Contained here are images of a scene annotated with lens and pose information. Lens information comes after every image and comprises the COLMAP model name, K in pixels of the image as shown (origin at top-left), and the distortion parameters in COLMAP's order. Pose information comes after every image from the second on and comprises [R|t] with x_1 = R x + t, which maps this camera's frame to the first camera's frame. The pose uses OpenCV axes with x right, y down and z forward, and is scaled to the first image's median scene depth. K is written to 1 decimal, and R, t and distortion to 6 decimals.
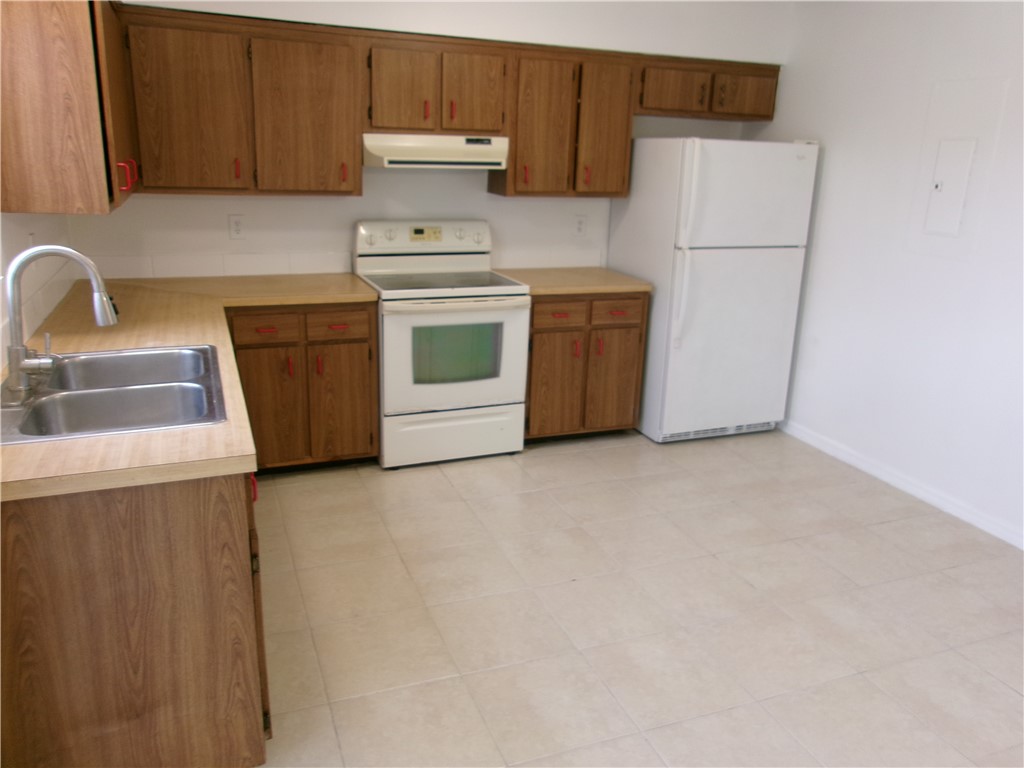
lens RADIAL K [[795.9, 0, 512.0], [0, 795.9, 384.0], [0, 0, 1]] dist [-0.037472, 0.057449]
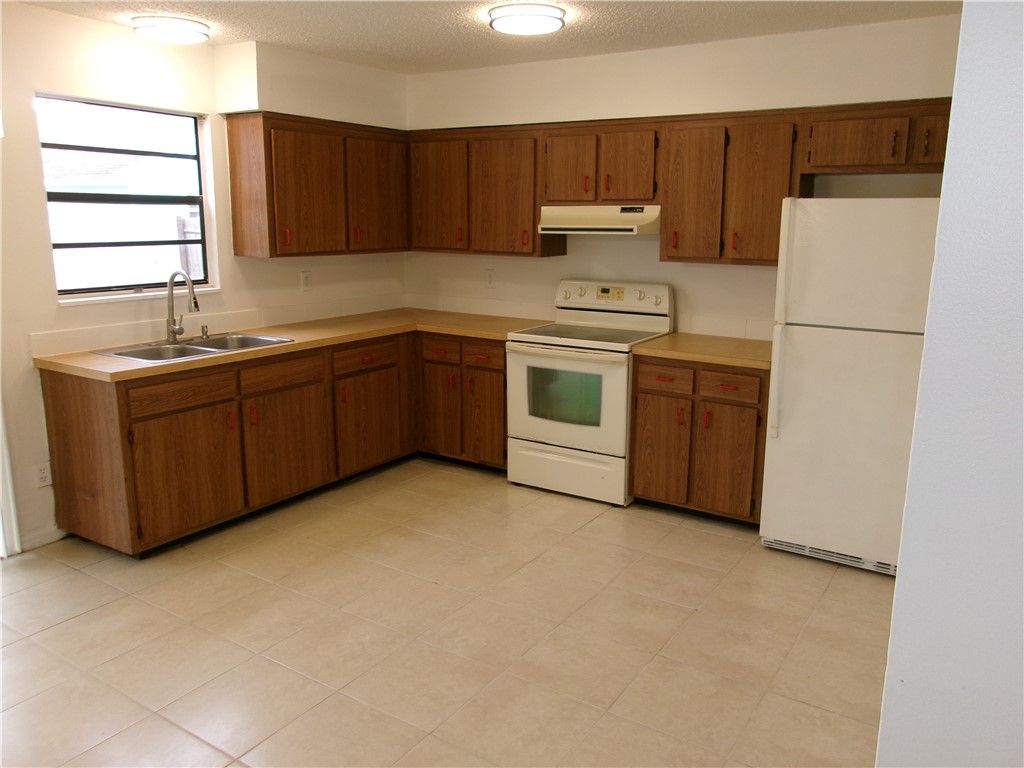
lens RADIAL K [[785.8, 0, 512.0], [0, 785.8, 384.0], [0, 0, 1]] dist [-0.024139, 0.001245]
pose [[0.571671, 0.144222, -0.807708, 0.759463], [-0.220210, 0.975281, 0.018285, -0.057920], [0.790380, 0.167413, 0.589299, 0.280593]]
